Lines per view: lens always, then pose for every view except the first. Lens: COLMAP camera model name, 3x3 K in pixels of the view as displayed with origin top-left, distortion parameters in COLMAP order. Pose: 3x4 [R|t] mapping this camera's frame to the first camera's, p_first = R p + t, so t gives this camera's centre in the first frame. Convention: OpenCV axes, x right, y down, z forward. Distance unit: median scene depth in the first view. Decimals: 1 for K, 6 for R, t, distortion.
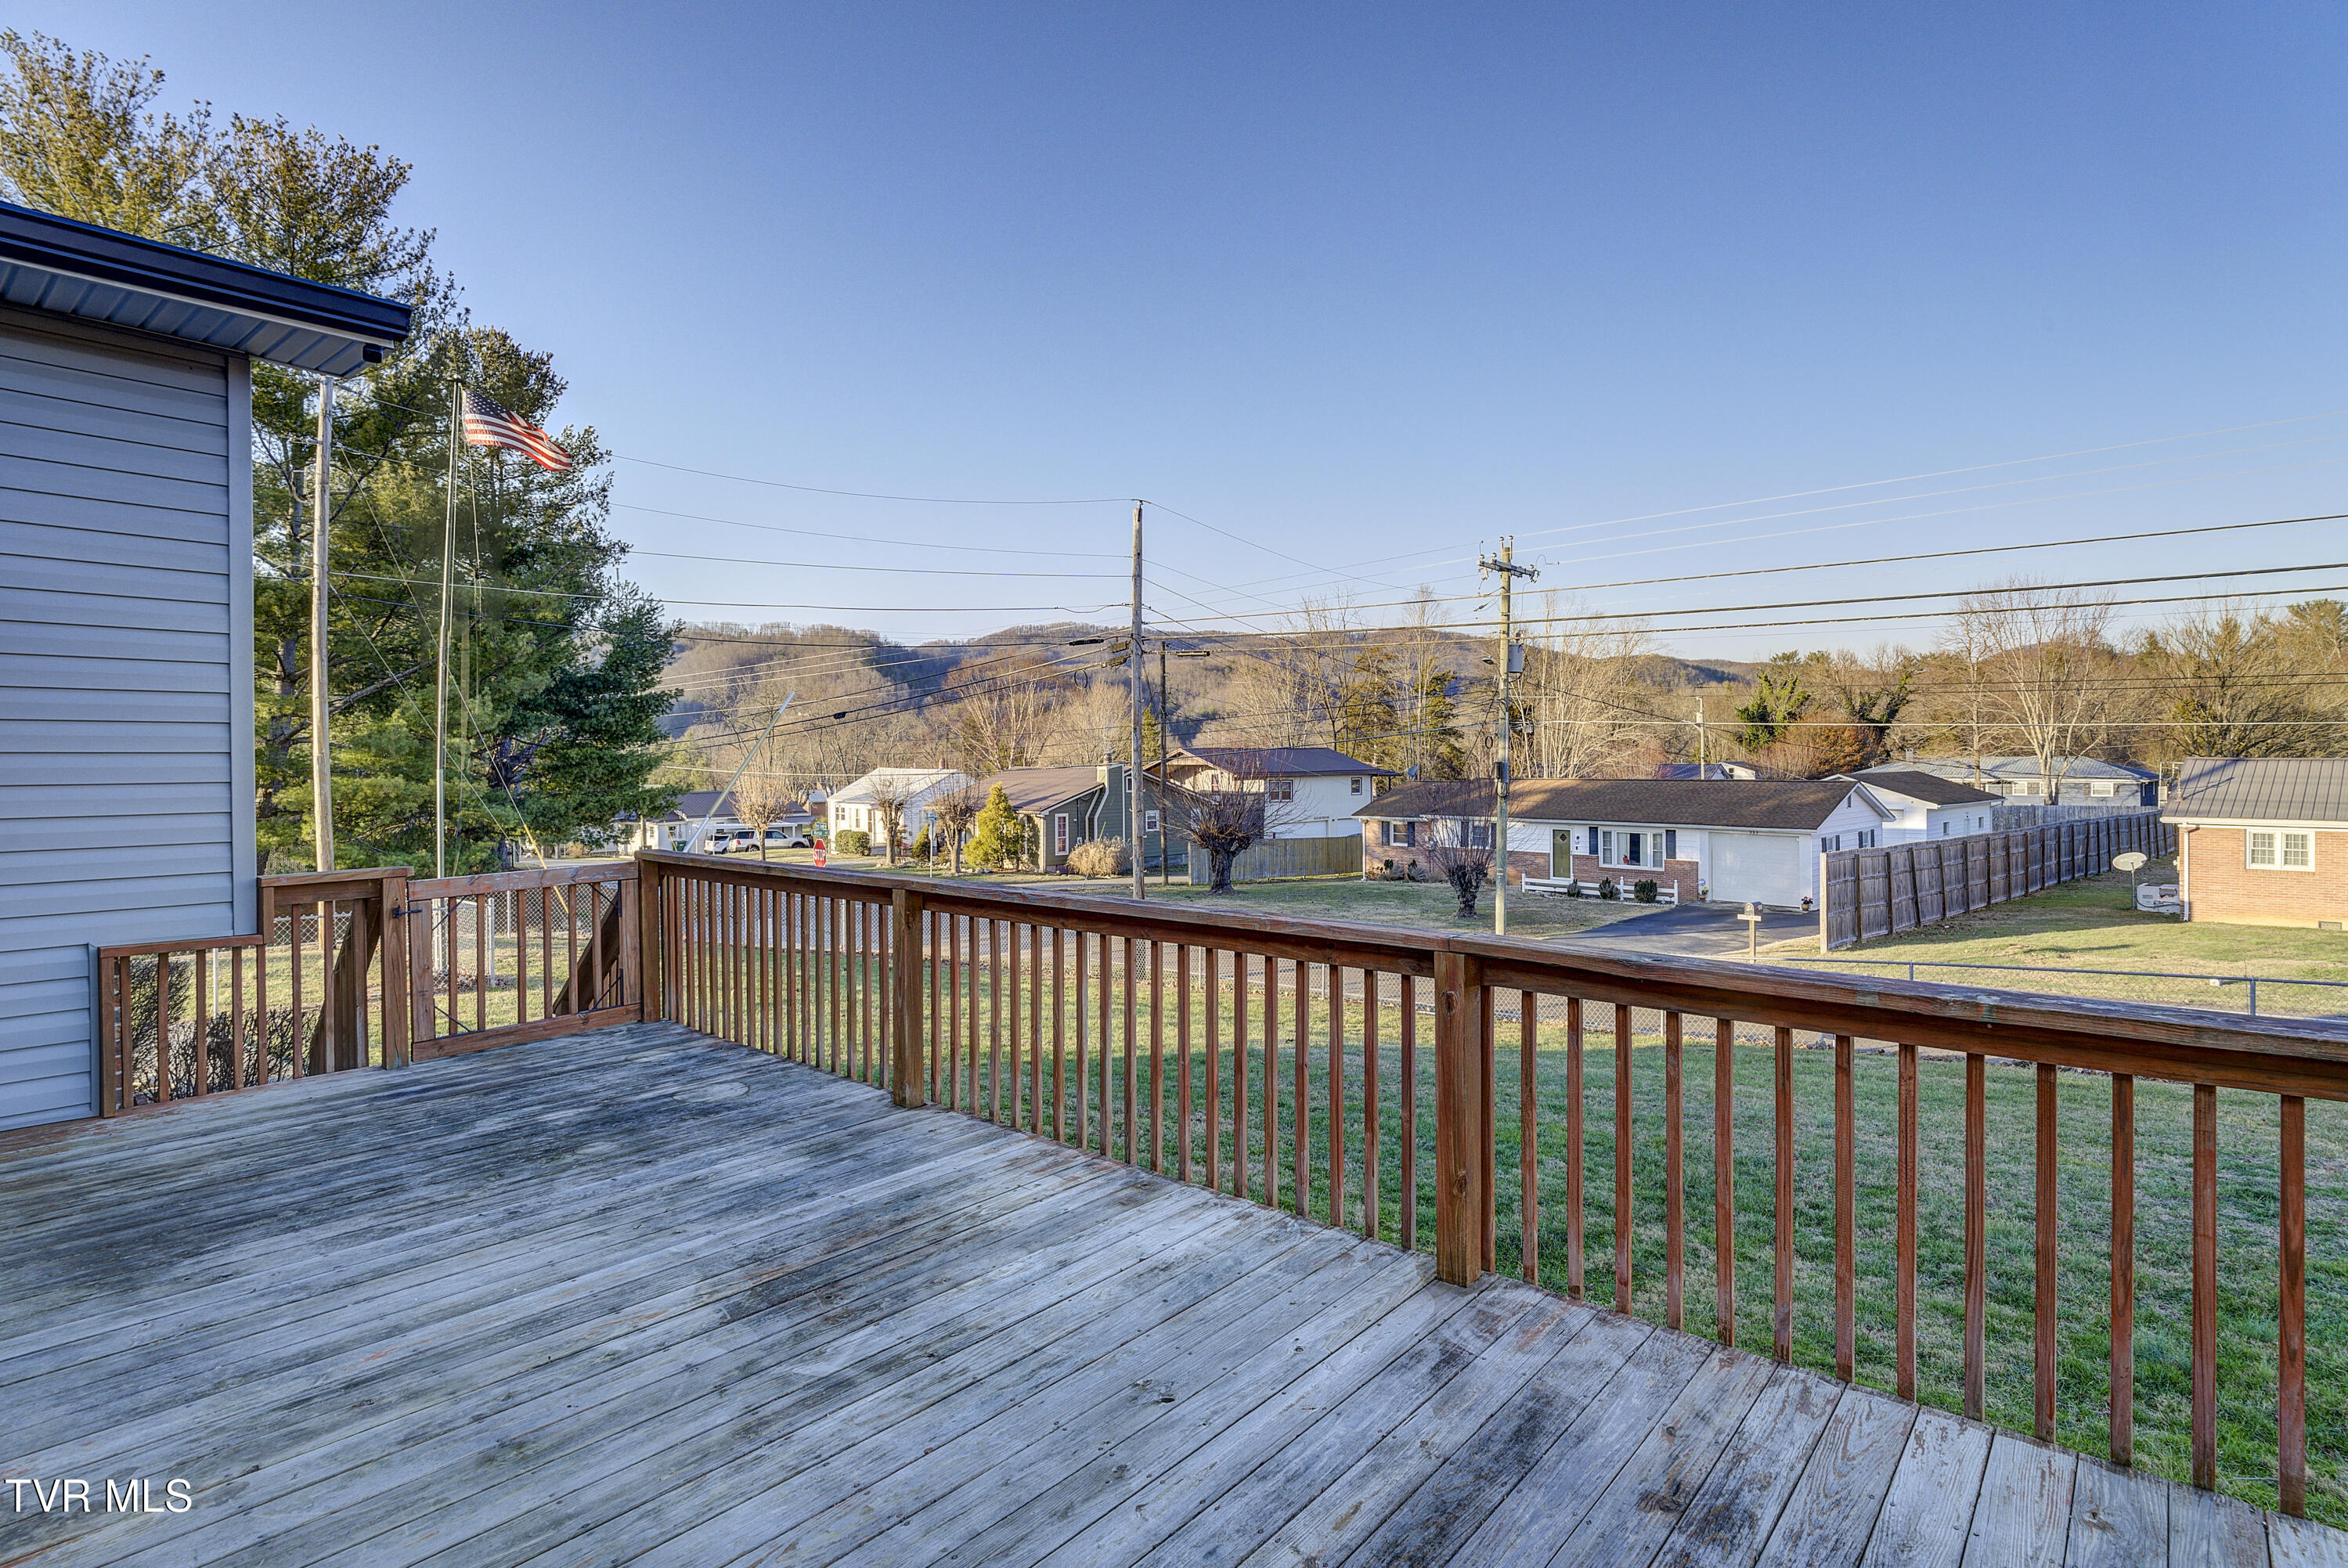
lens RADIAL K [[1191.6, 0, 1160.2], [0, 1191.6, 766.1], [0, 0, 1]] dist [-0.011363, 0.002288]
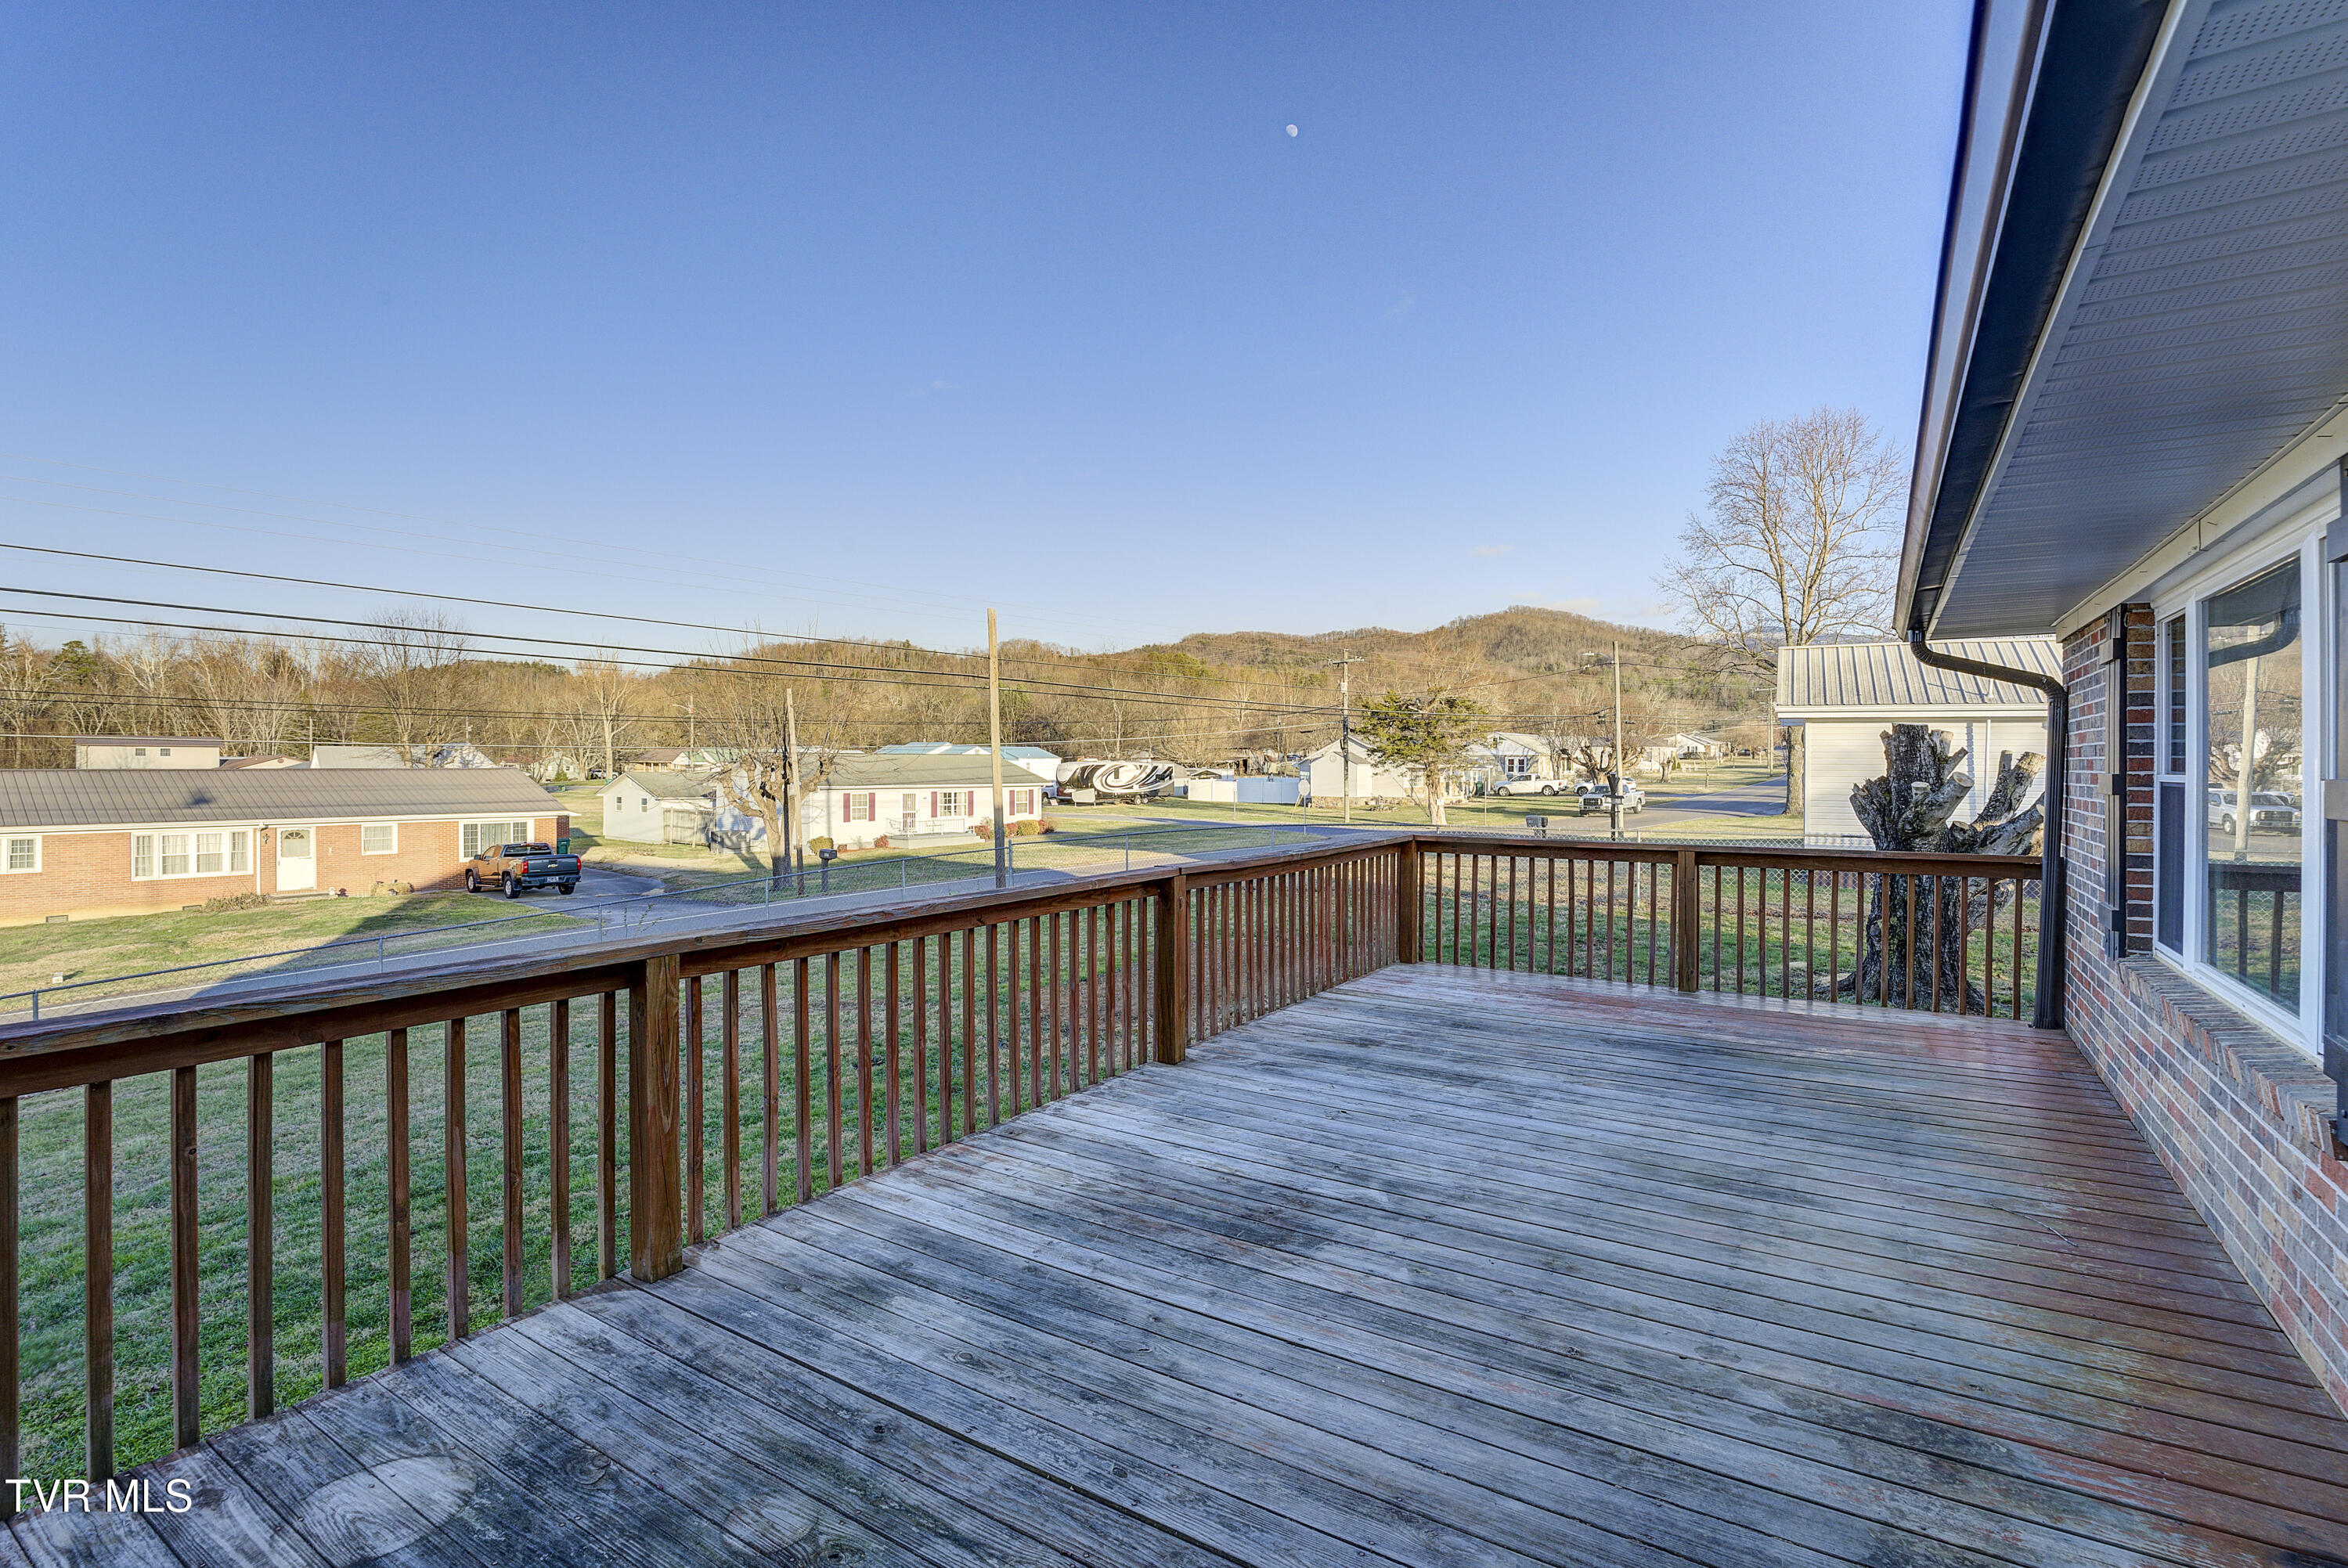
lens RADIAL K [[1035.8, 0, 1152.0], [0, 1035.8, 774.3], [0, 0, 1]] dist [-0.014121, -0.000128]
pose [[-0.116798, -0.005919, 0.993138, -0.197585], [0.008062, 0.999944, 0.006908, -0.000573], [-0.993123, 0.008814, -0.116743, 0.188318]]
